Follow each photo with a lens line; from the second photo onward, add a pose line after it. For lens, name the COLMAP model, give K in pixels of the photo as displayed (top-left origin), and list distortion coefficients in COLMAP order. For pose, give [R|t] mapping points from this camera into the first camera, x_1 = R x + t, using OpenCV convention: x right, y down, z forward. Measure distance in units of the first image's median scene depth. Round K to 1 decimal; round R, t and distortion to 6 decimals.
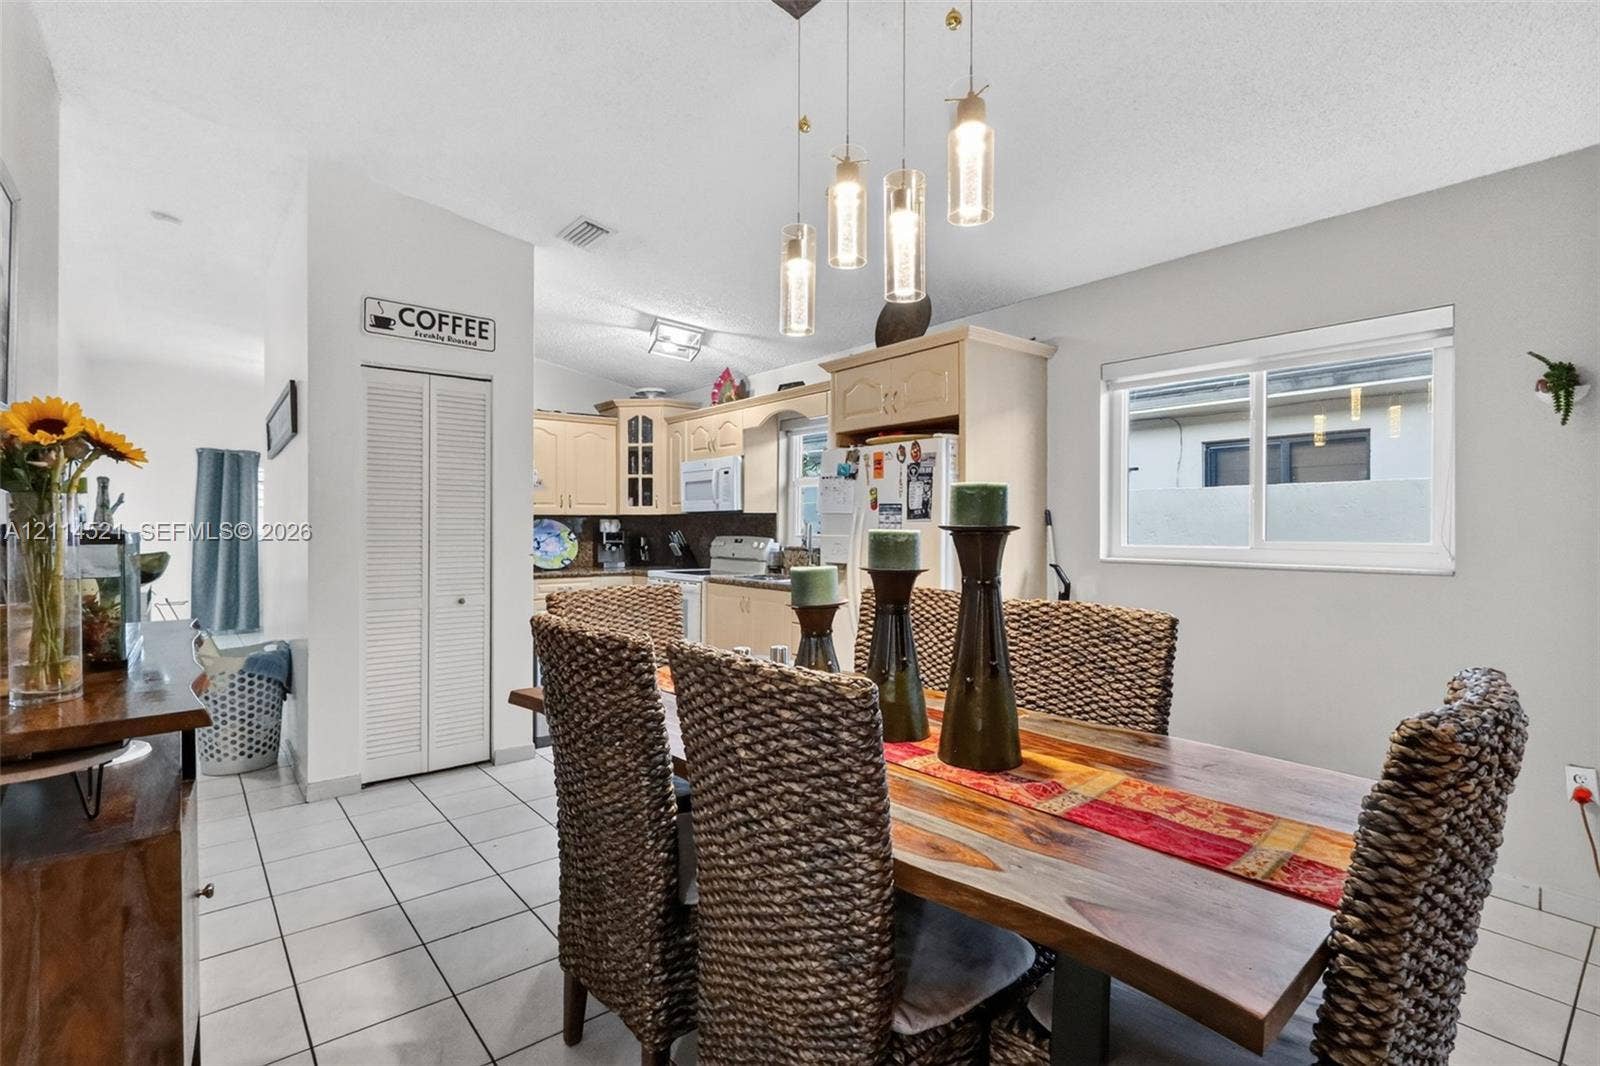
lens RADIAL K [[746.0, 0, 803.4], [0, 746.0, 523.8], [0, 0, 1]] dist [0.001868, 0.001988]
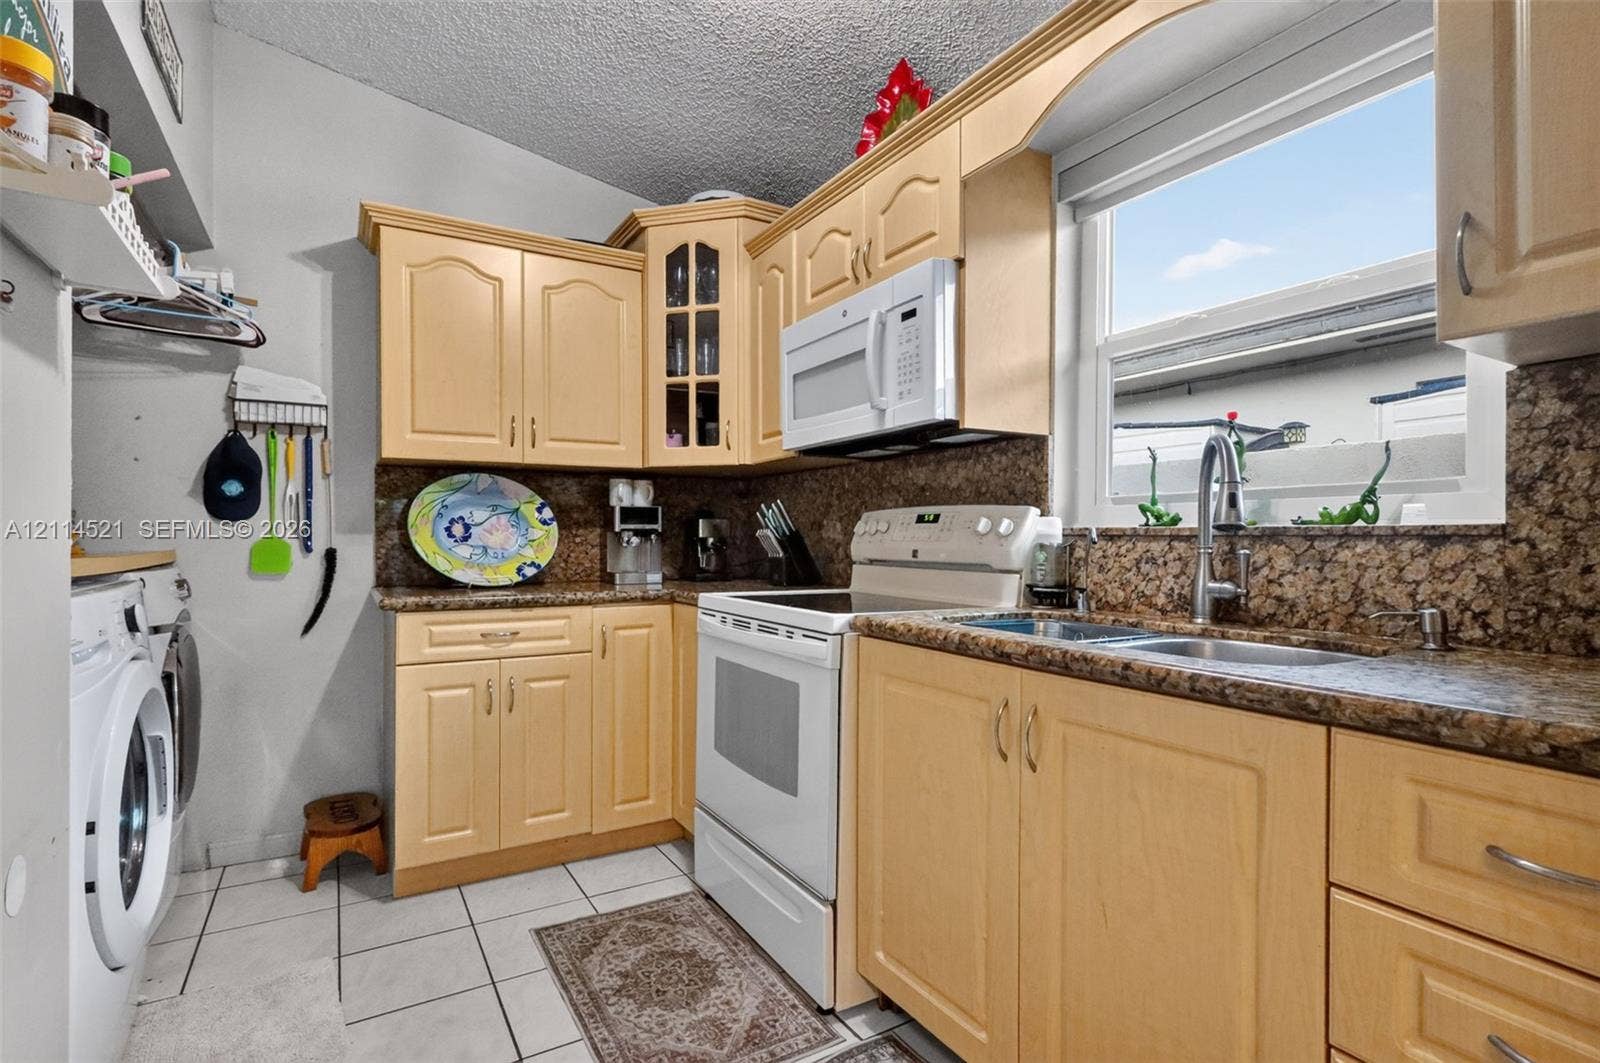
lens RADIAL K [[746.0, 0, 791.9], [0, 746.0, 542.1], [0, 0, 1]] dist [0.001868, 0.001988]
pose [[0.987434, 0.000662, -0.158033, -0.091588], [0.000766, 0.999959, 0.008972, 0.030207], [0.158032, -0.008980, 0.987393, 0.582190]]
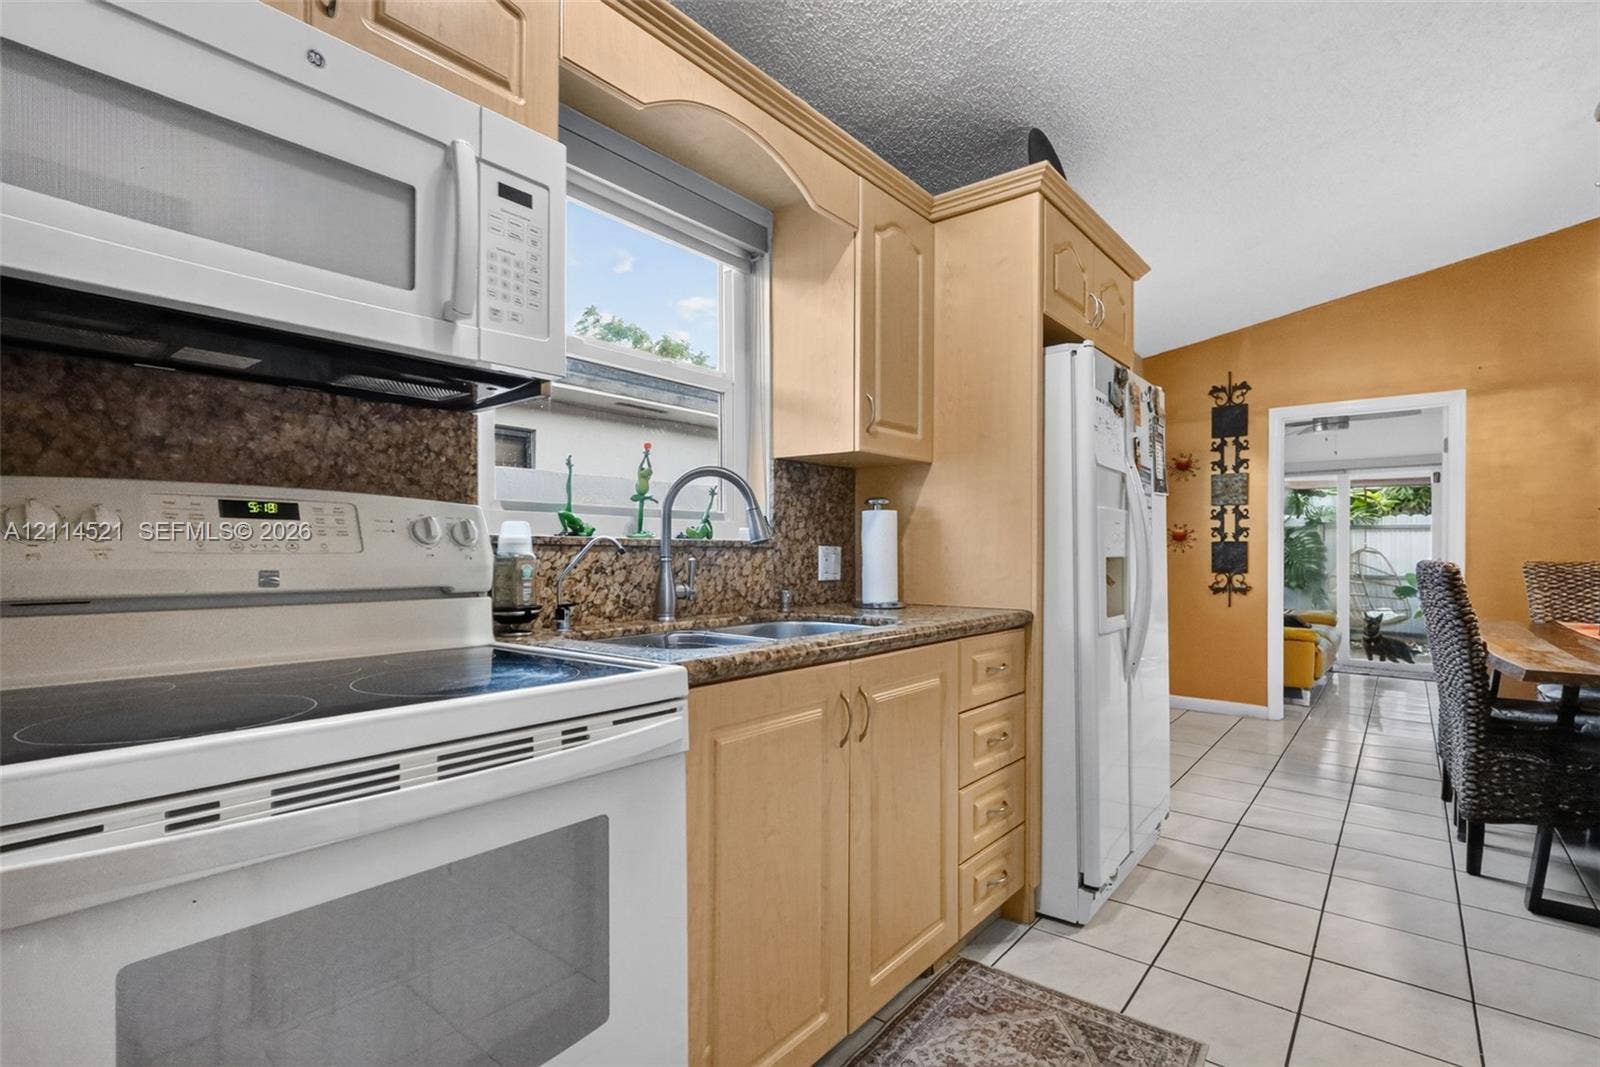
lens RADIAL K [[746.0, 0, 798.5], [0, 746.0, 535.7], [0, 0, 1]] dist [0.001868, 0.001988]
pose [[-0.179745, 0.016903, 0.983568, -0.487200], [-0.007753, 0.999797, -0.018599, 0.032195], [-0.983683, -0.010969, -0.179577, 1.110172]]
